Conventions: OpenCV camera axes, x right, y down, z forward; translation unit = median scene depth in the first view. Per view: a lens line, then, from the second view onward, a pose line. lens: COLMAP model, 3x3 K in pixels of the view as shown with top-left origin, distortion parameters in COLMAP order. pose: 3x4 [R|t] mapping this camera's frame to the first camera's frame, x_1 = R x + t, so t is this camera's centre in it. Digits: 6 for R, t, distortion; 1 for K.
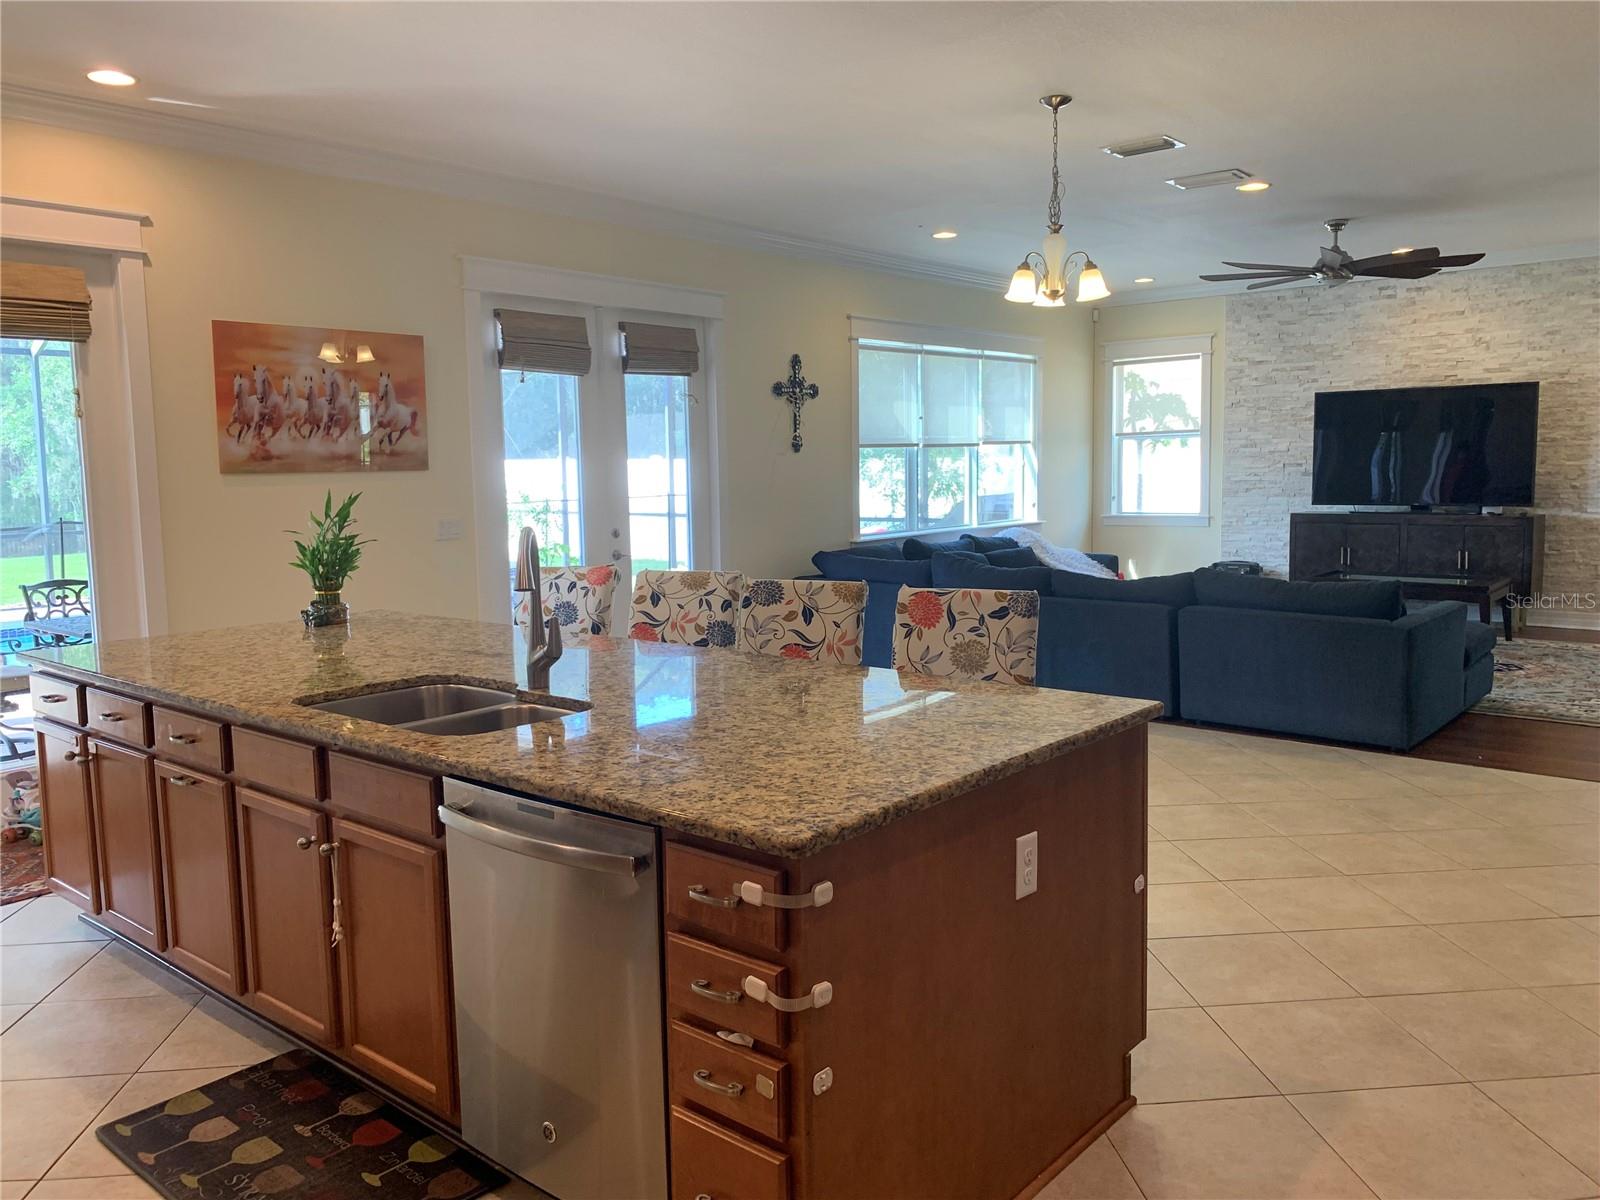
lens RADIAL K [[1222.8, 0, 769.9], [0, 1222.8, 600.1], [0, 0, 1]] dist [-0.027281, 0.010922]
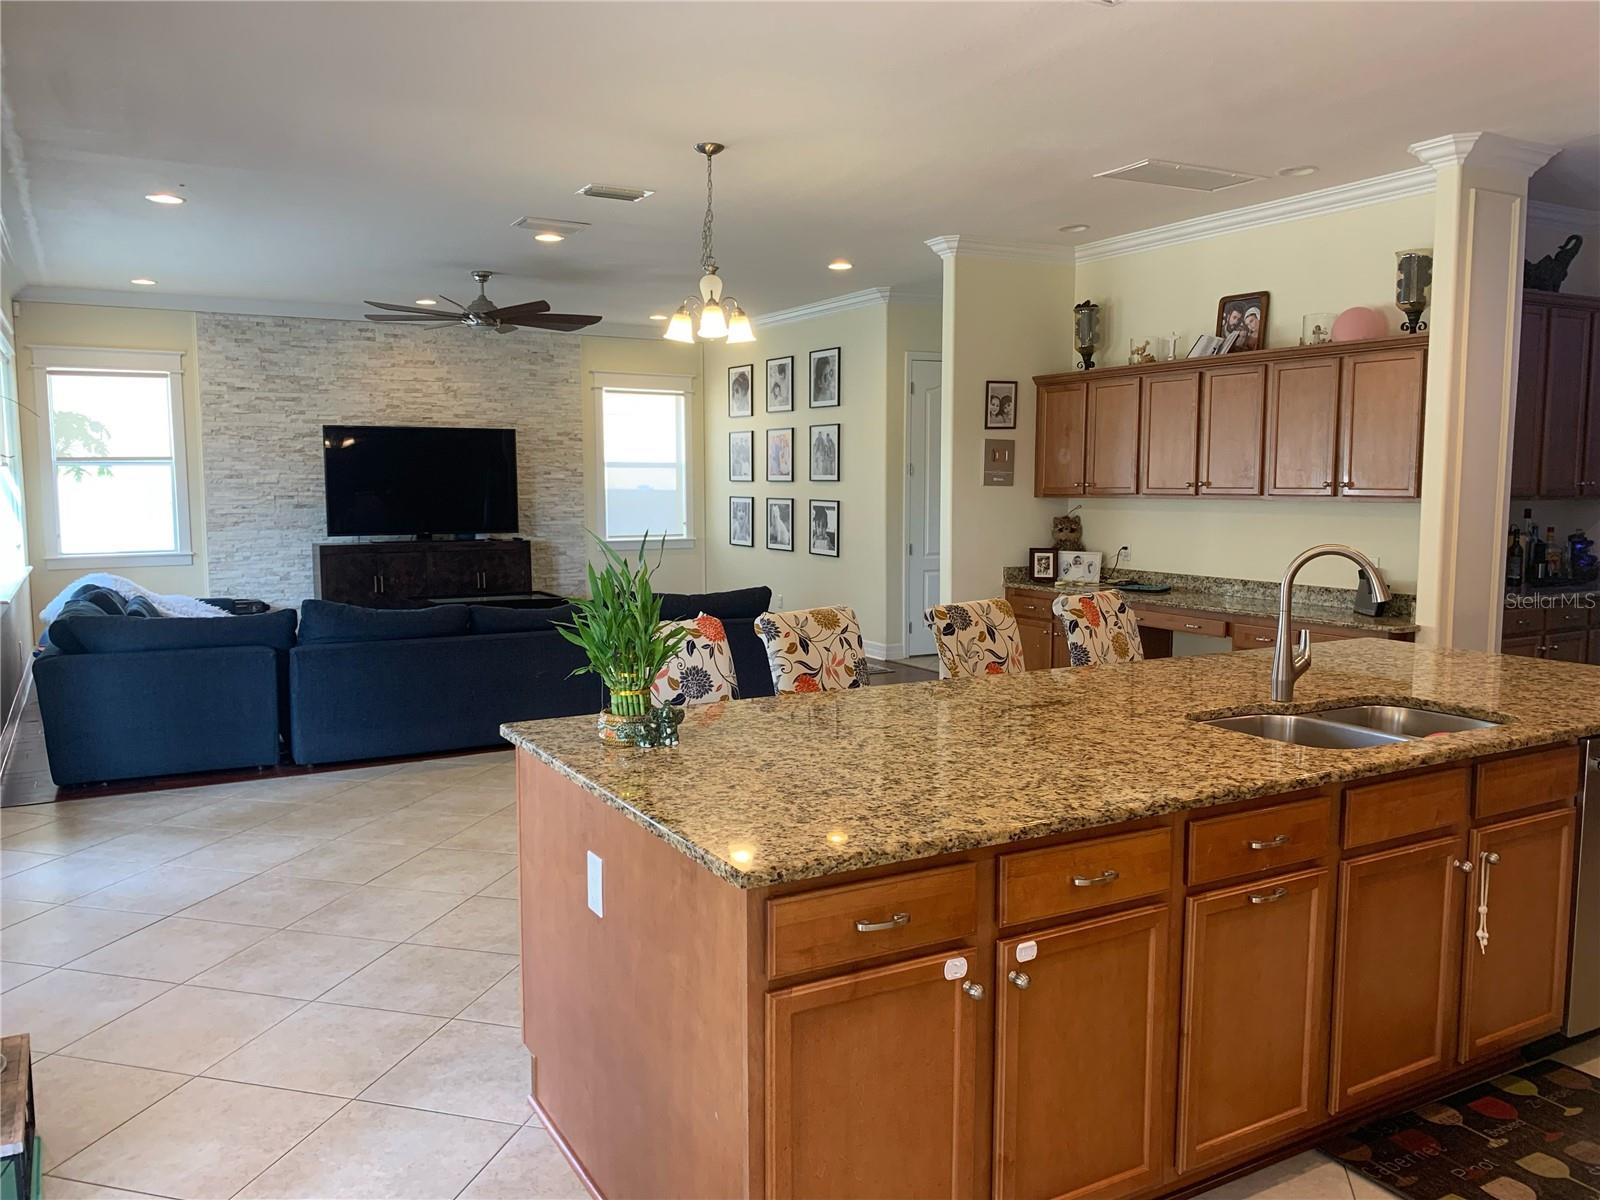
lens RADIAL K [[1222.8, 0, 807.3], [0, 1222.8, 612.6], [0, 0, 1]] dist [-0.027281, 0.010922]
pose [[0.312632, -0.080437, 0.946462, -0.404642], [0.098965, 0.993744, 0.051766, -0.030274], [-0.944705, 0.077483, 0.318637, 0.324704]]
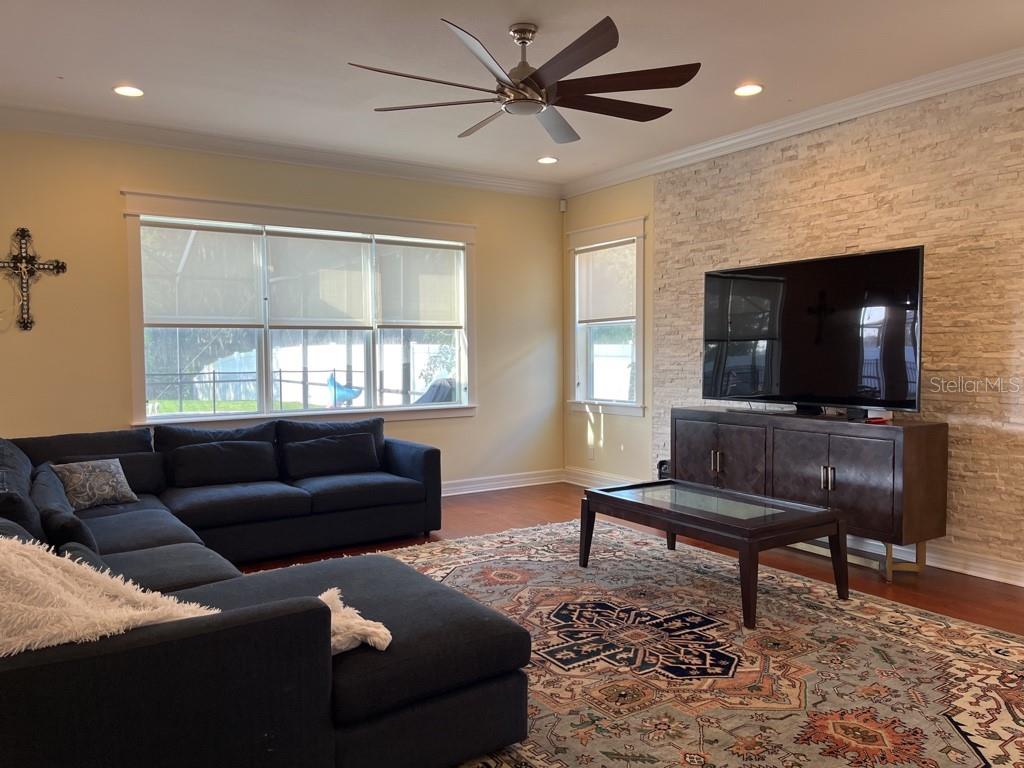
lens RADIAL K [[776.8, 0, 514.3], [0, 776.8, 389.0], [0, 0, 1]] dist [0.056285, -0.065439]
pose [[0.966360, 0.029357, -0.255514, 0.478217], [-0.044929, 0.997457, -0.055322, -0.050176], [0.253240, 0.064941, 0.965221, 0.439243]]
